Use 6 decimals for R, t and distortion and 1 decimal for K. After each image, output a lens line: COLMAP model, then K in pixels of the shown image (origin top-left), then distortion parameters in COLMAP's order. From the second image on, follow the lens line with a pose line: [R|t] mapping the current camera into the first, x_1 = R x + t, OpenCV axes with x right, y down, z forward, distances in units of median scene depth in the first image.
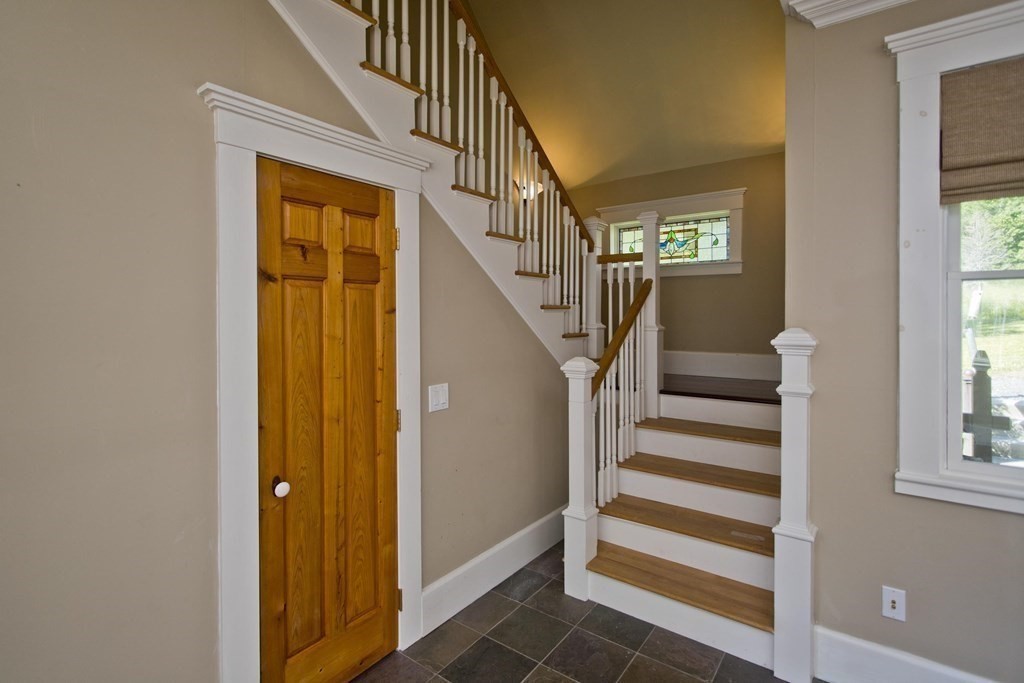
lens RADIAL K [[492.9, 0, 520.7], [0, 492.9, 334.1], [0, 0, 1]] dist [-0.000138, 0.003247]
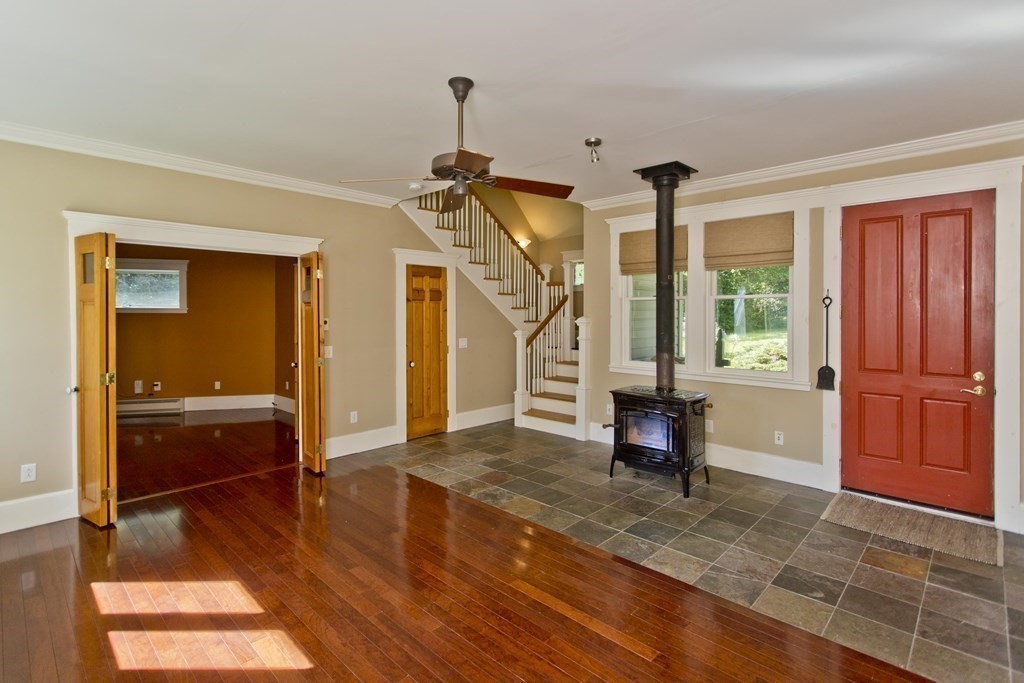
lens RADIAL K [[492.9, 0, 507.8], [0, 492.9, 332.7], [0, 0, 1]] dist [-0.000138, 0.003247]
pose [[0.989304, 0.006492, -0.145723, 0.480990], [-0.005696, 0.999966, 0.005880, 0.059182], [0.145756, -0.004987, 0.989308, -1.665368]]
